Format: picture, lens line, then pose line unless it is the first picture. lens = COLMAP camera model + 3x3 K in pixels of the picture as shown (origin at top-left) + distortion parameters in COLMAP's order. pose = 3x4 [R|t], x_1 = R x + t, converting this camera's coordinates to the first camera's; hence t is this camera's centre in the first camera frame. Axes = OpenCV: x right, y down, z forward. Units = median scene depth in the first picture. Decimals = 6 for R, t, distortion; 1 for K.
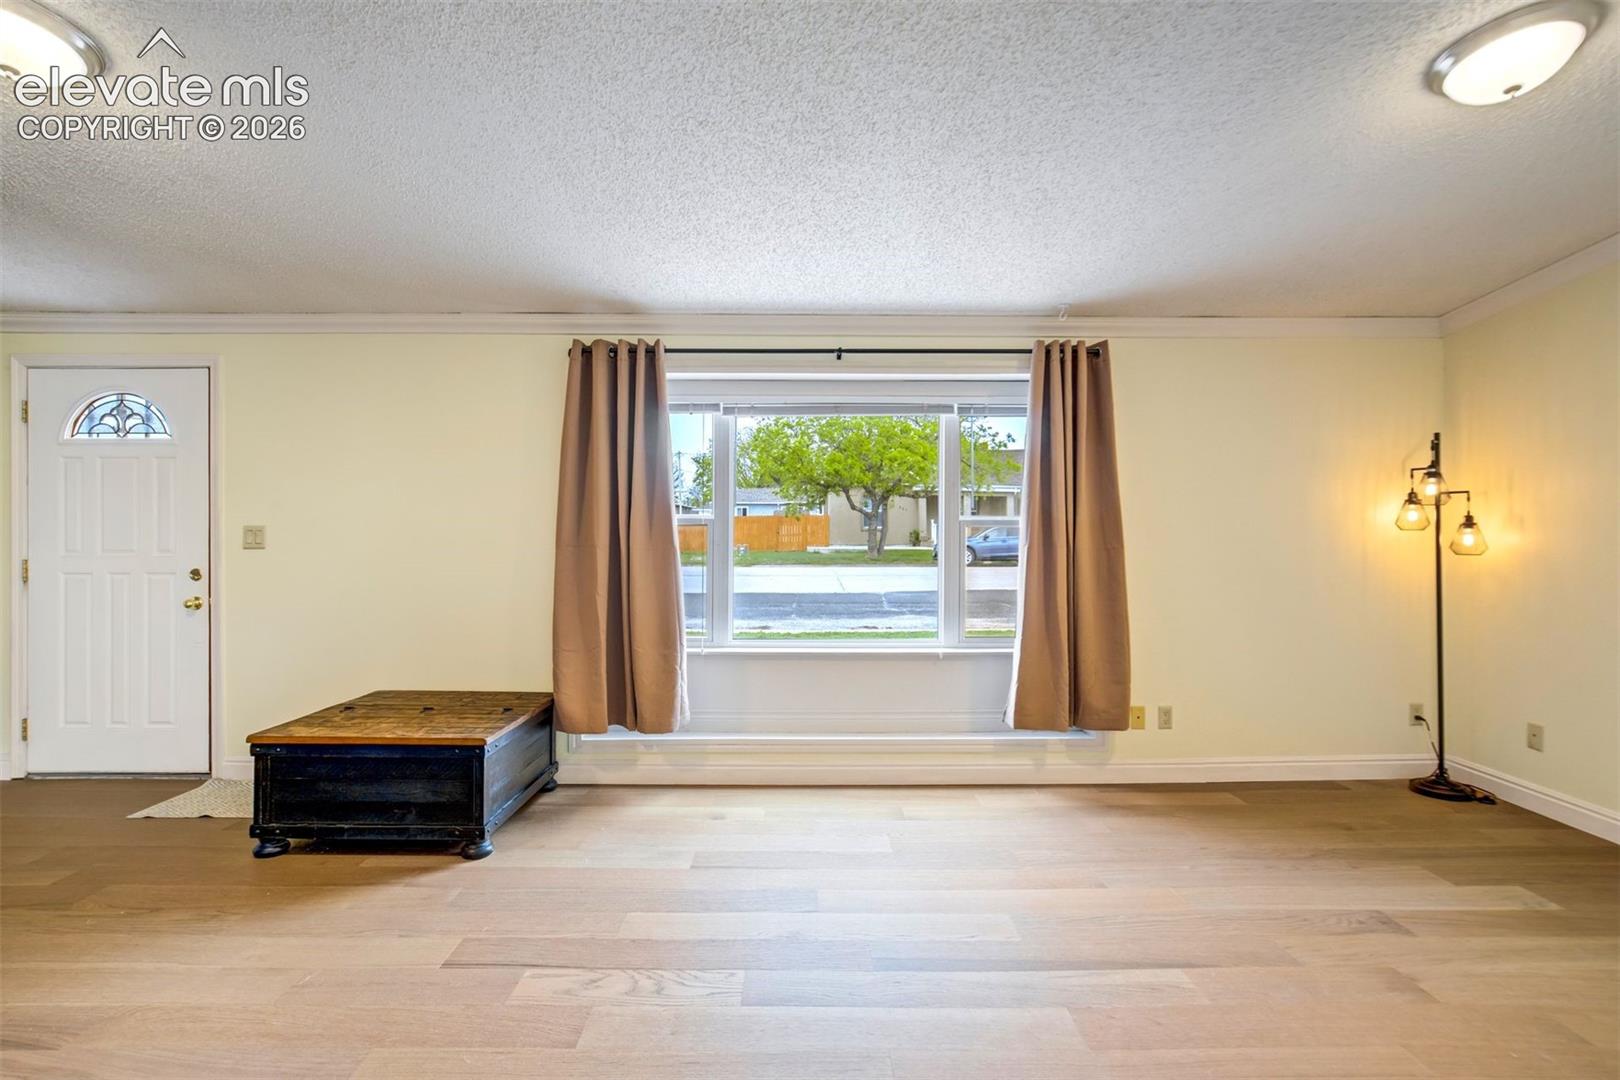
lens RADIAL K [[746.9, 0, 818.1], [0, 746.9, 539.4], [0, 0, 1]] dist [-0.017704, 0.008454]
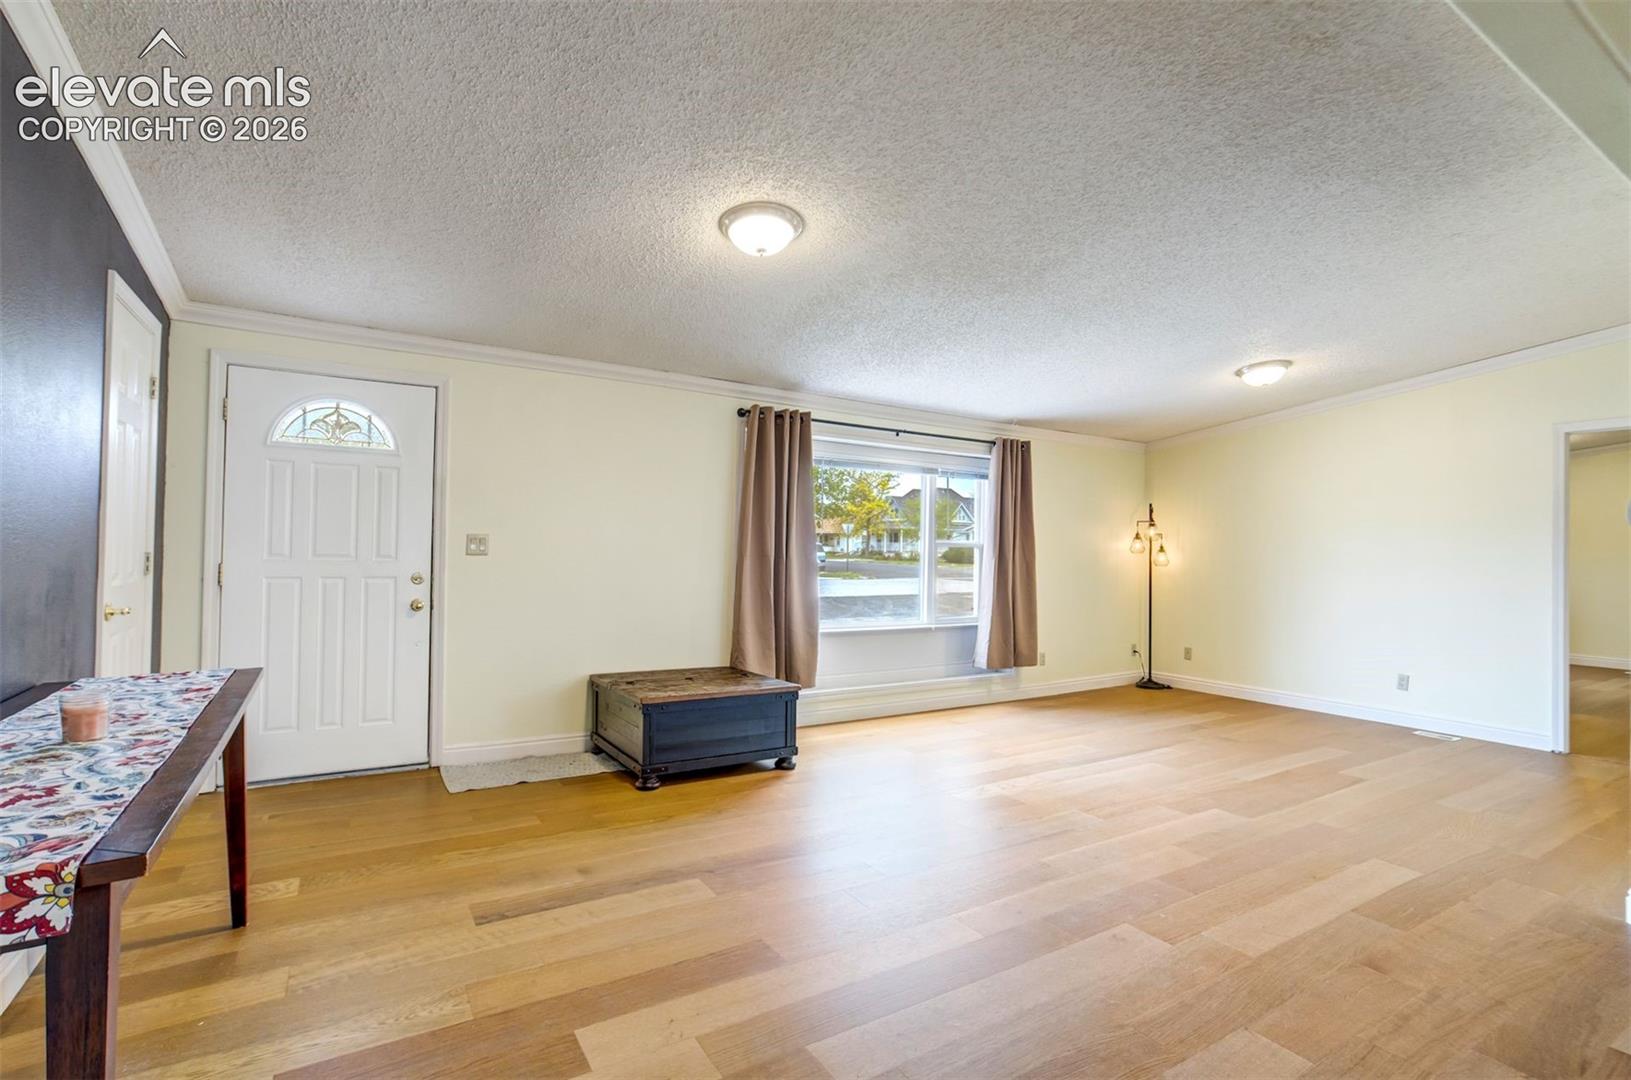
lens RADIAL K [[752.0, 0, 801.8], [0, 752.0, 550.4], [0, 0, 1]] dist [-0.017704, 0.008454]
pose [[0.856835, 0.015734, 0.515350, -0.954319], [-0.013265, 0.999876, -0.008472, 0.008913], [-0.515420, 0.000423, 0.856938, -0.220784]]
